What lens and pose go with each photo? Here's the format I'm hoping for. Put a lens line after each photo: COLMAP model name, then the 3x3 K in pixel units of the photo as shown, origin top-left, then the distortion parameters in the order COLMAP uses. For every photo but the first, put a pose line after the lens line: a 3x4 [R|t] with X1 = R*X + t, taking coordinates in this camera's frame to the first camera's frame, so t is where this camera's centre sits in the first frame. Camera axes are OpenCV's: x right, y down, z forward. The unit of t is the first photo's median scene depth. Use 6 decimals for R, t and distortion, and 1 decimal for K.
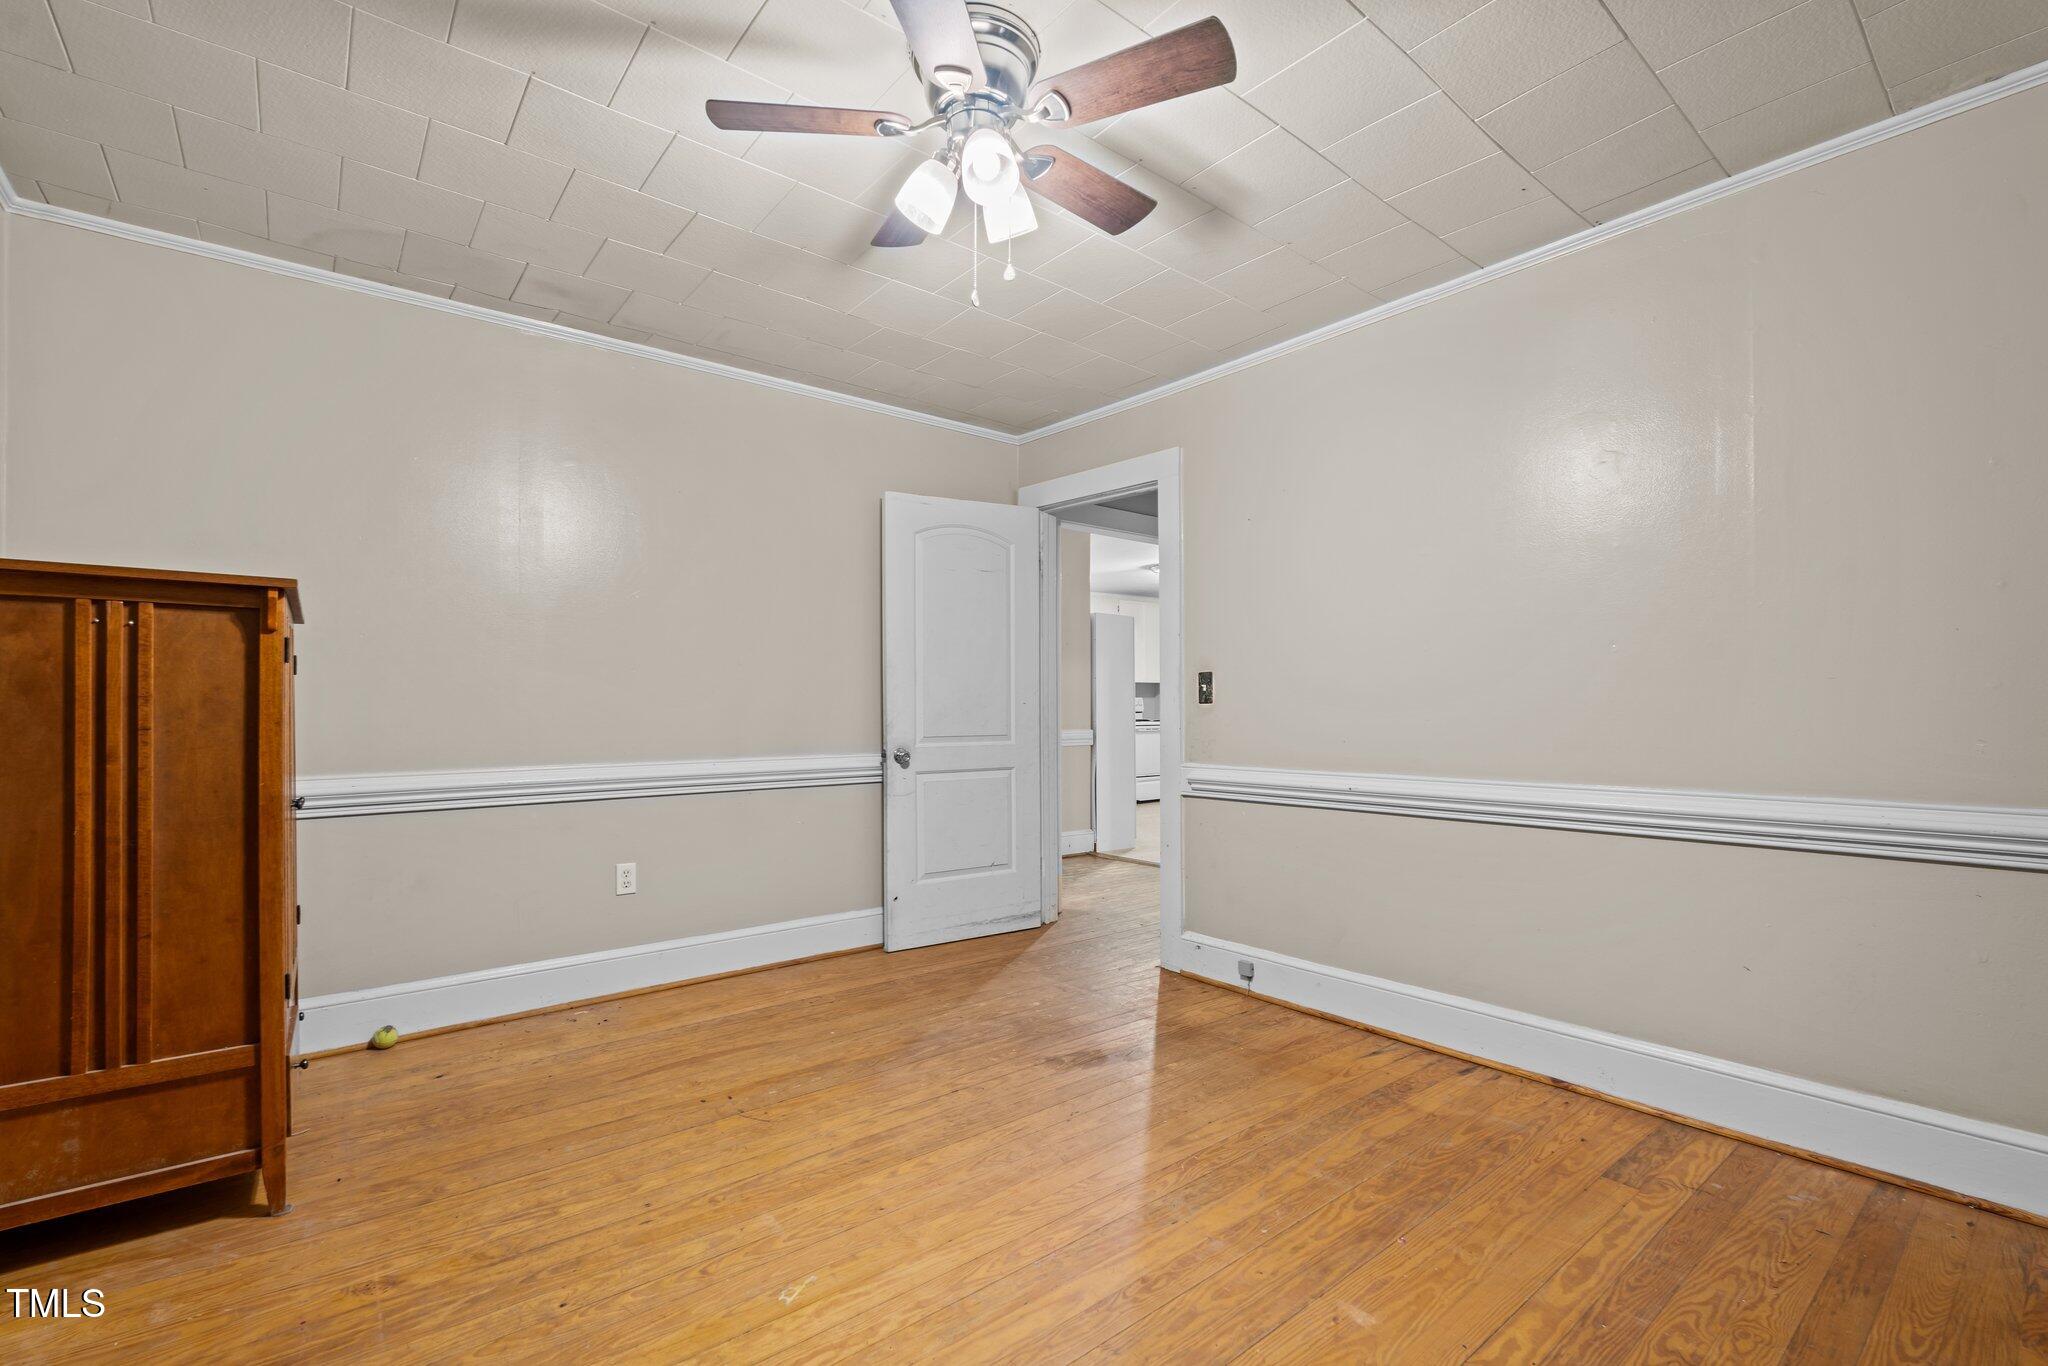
lens RADIAL K [[897.2, 0, 1024.4], [0, 897.2, 698.6], [0, 0, 1]] dist [-0.007537, 0.001269]
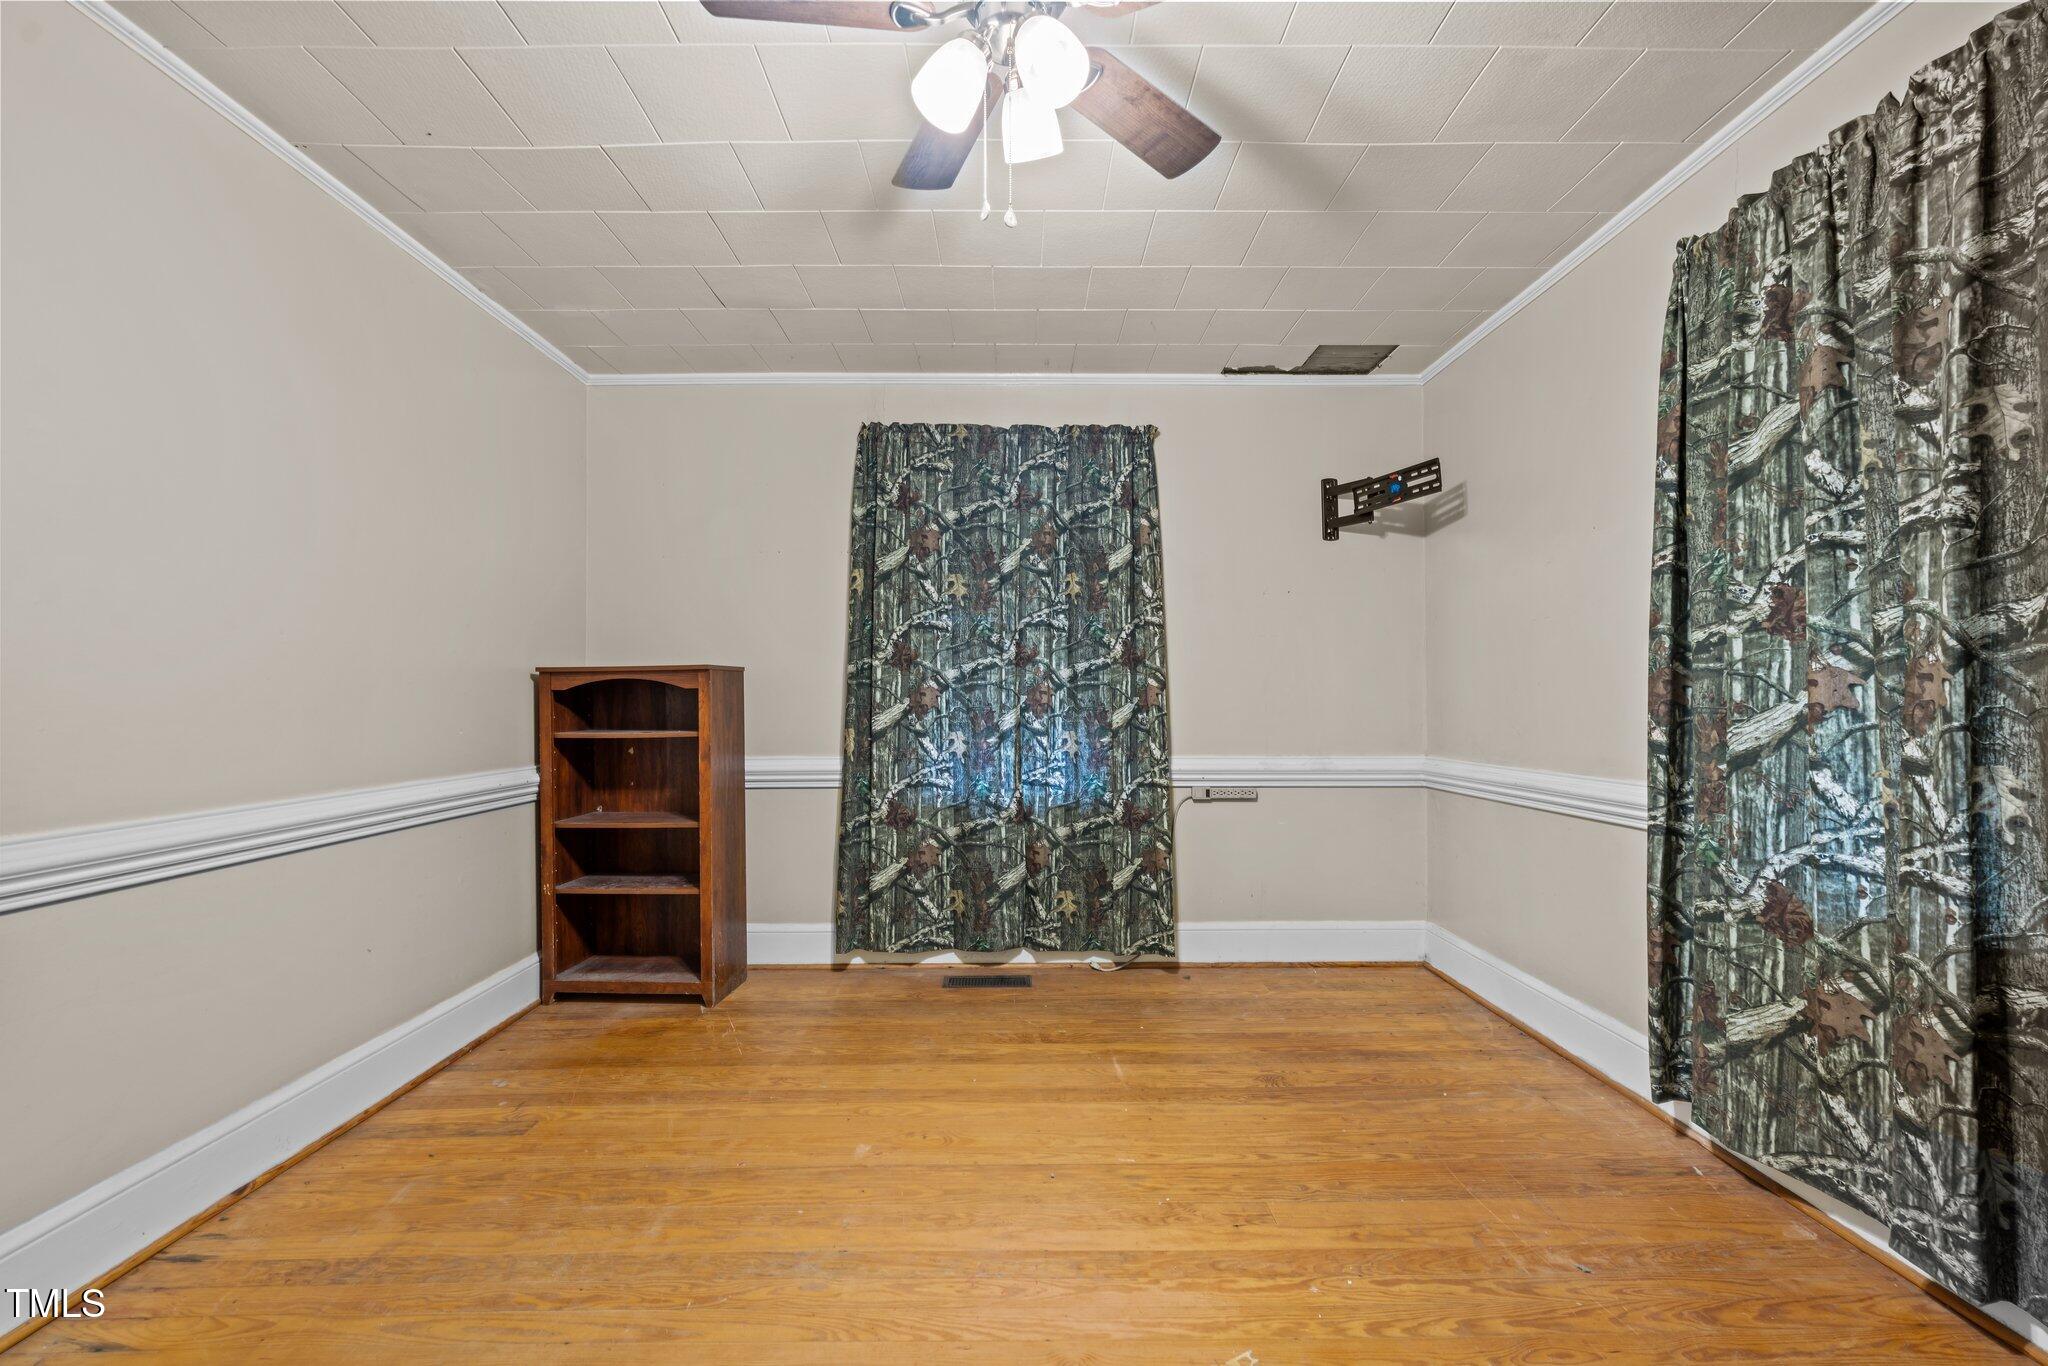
lens RADIAL K [[897.2, 0, 1025.0], [0, 897.2, 697.2], [0, 0, 1]] dist [-0.007537, 0.001269]
pose [[-0.776954, 0.001974, 0.629554, -0.518952], [-0.007722, 0.999890, -0.012666, 0.003810], [-0.629510, -0.014702, -0.776853, 1.440700]]
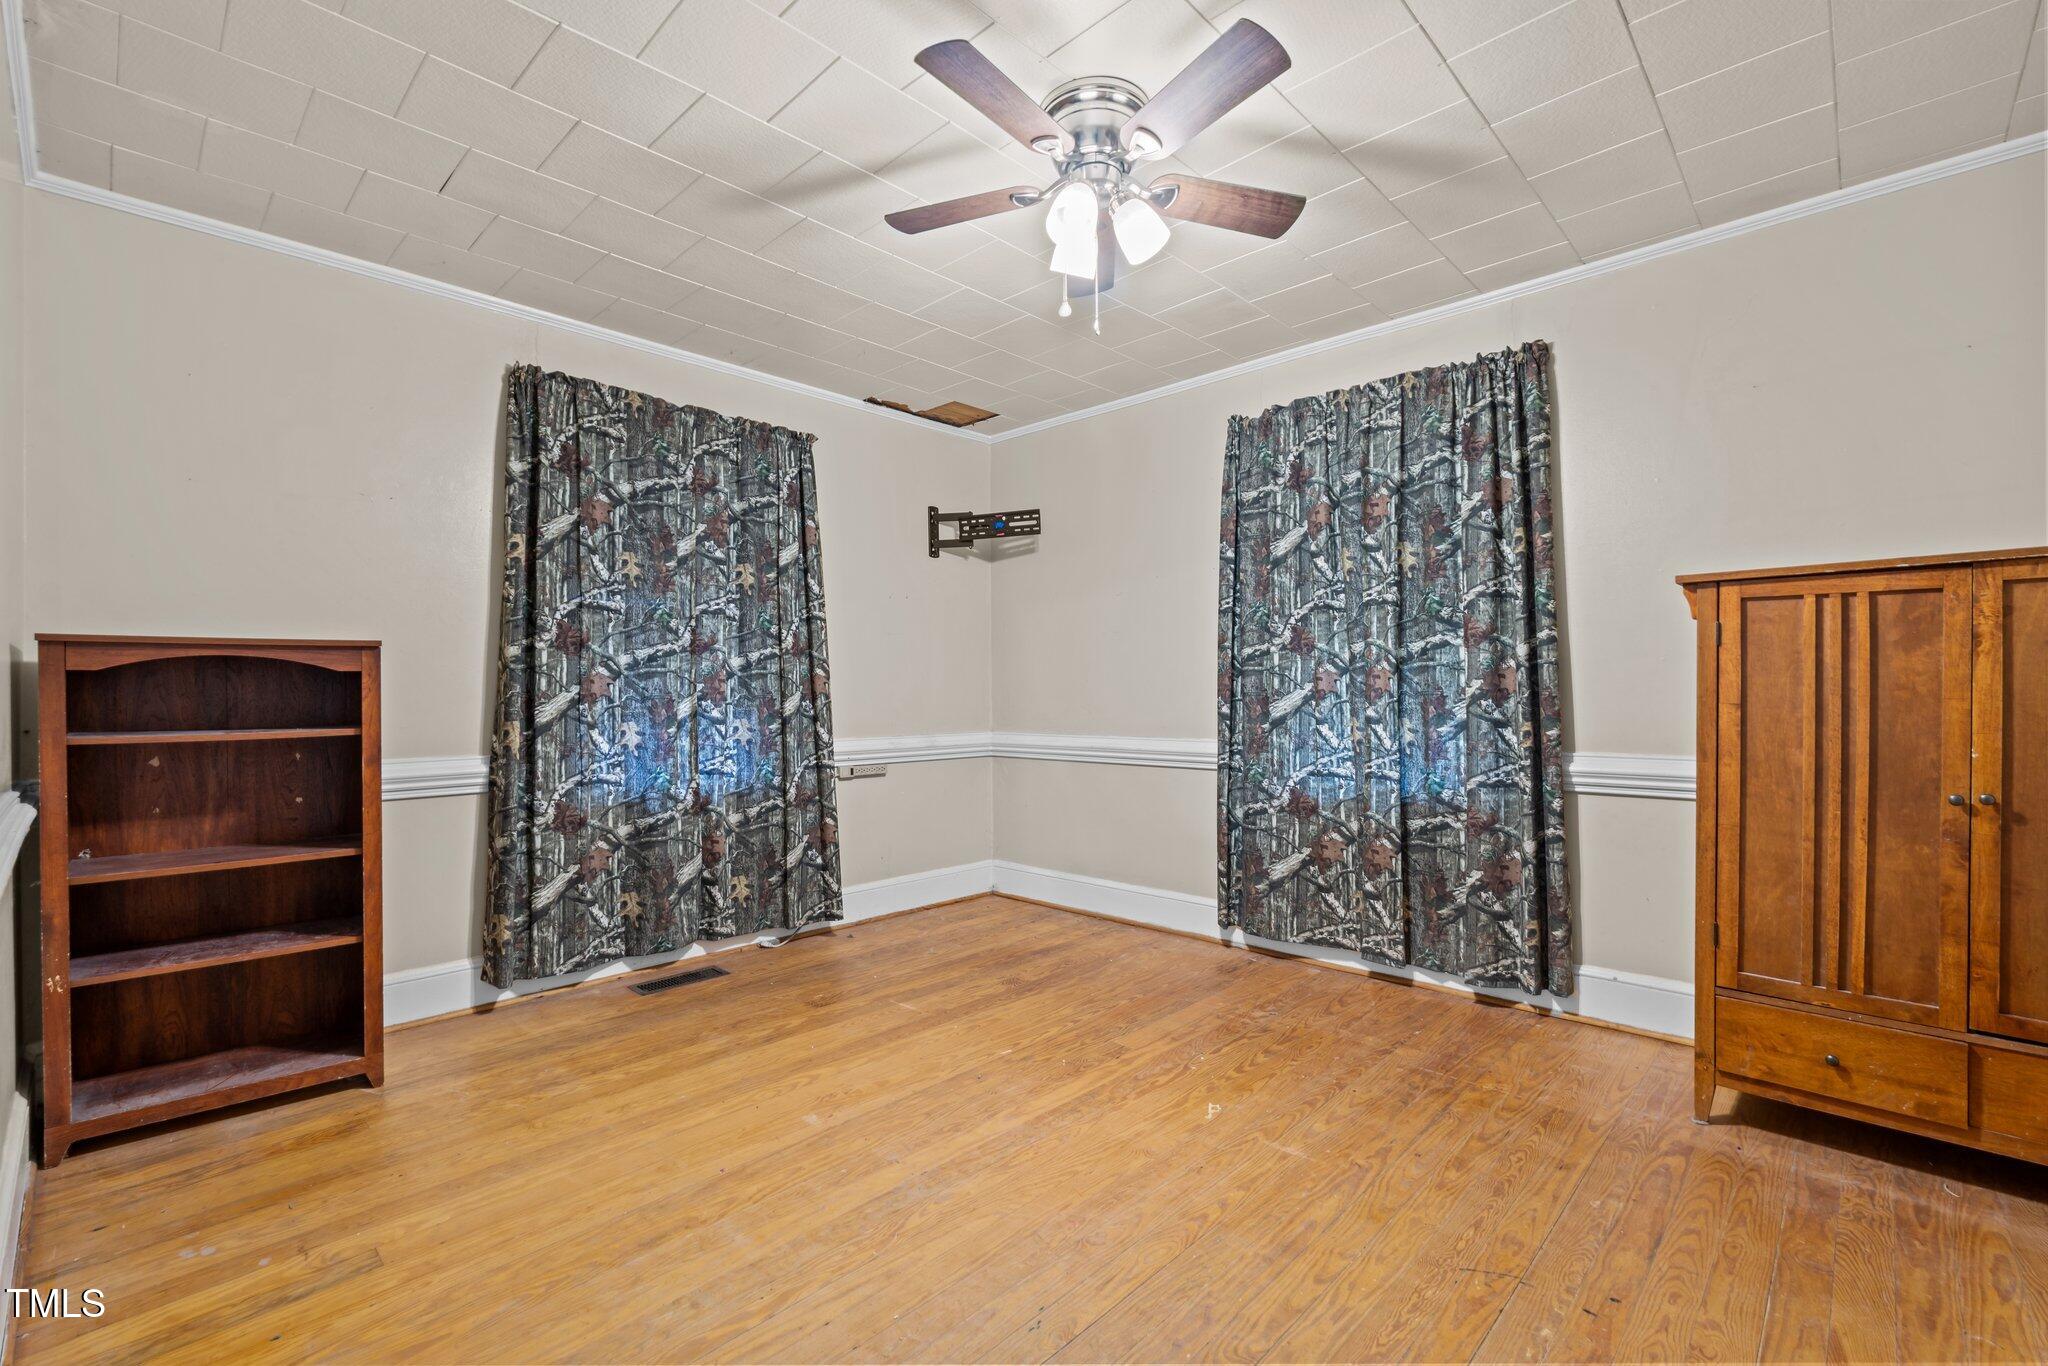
lens RADIAL K [[897.2, 0, 1036.2], [0, 897.2, 689.1], [0, 0, 1]] dist [-0.007537, 0.001269]
pose [[-0.992630, 0.000138, -0.121183, 0.143051], [0.001865, 0.999898, -0.014134, 0.014191], [0.121169, -0.014255, -0.992530, 1.855581]]
